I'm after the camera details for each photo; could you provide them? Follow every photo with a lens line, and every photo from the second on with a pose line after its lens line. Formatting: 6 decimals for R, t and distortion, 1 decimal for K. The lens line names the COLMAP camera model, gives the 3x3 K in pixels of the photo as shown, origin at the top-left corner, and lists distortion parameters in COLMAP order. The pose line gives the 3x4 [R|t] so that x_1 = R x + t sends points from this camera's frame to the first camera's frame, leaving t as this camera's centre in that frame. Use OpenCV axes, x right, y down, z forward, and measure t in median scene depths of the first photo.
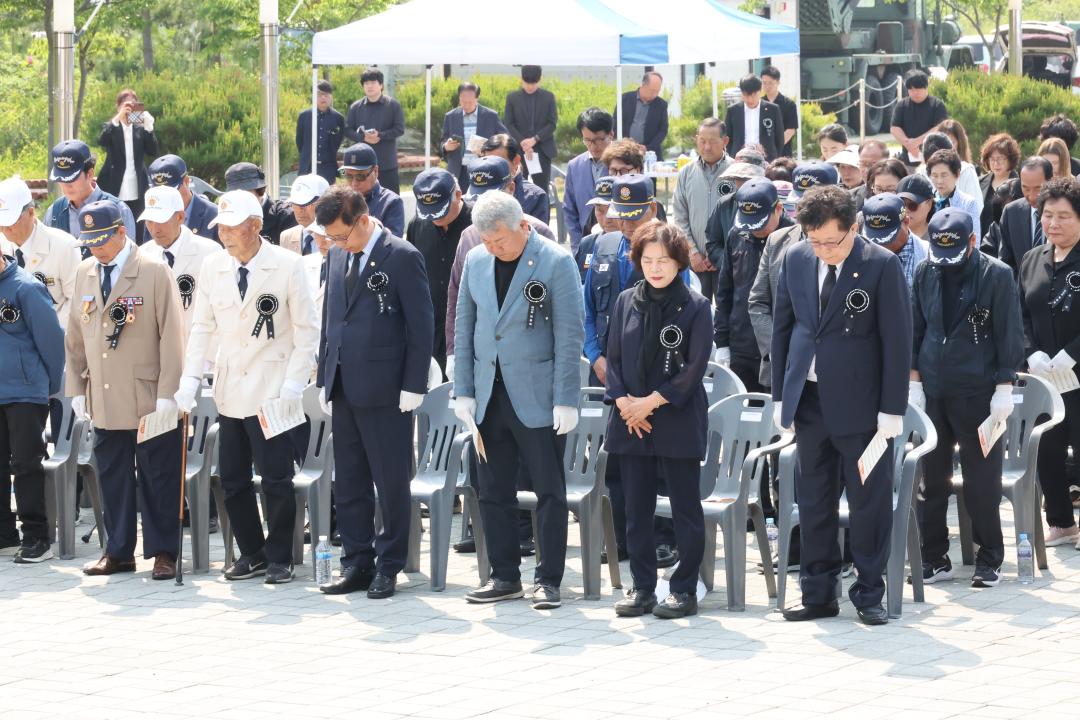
lens RADIAL K [[3531.0, 0, 540.0], [0, 3531.0, 360.0], [0, 0, 1]] dist [-0.378176, 0.343596]
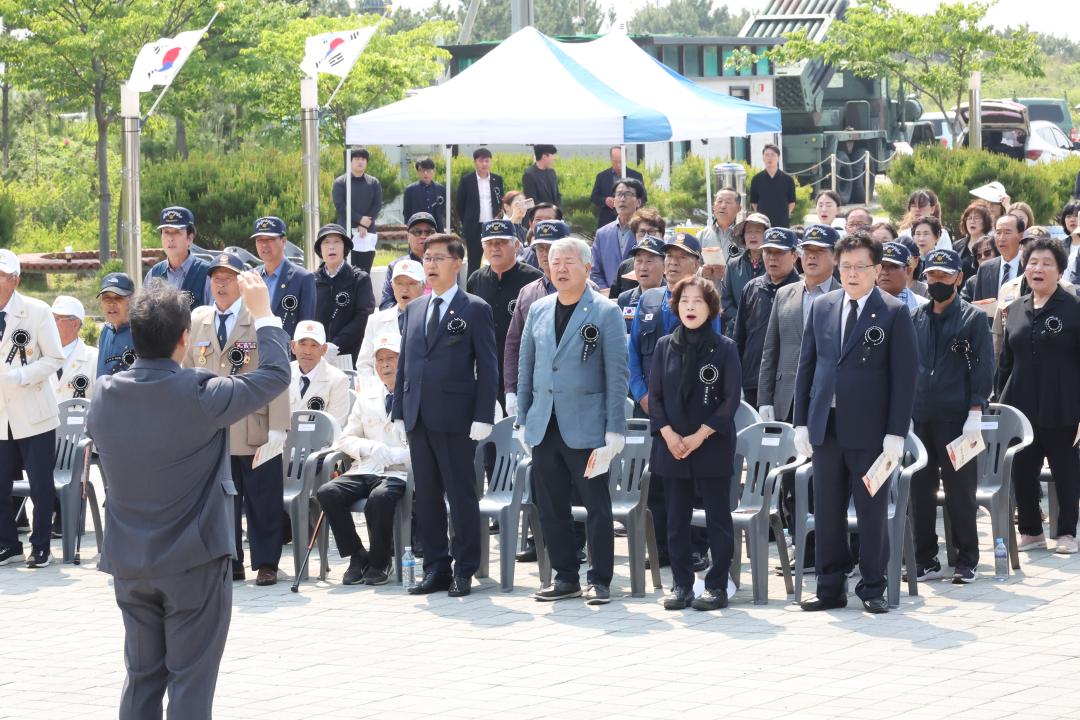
lens RADIAL K [[3531.0, 0, 540.0], [0, 3531.0, 360.0], [0, 0, 1]] dist [-0.378176, 0.343596]
pose [[0.999840, -0.008002, 0.015967, -0.032894], [0.008336, 0.999745, -0.020970, 0.011512], [-0.015795, 0.021100, 0.999653, -0.168496]]
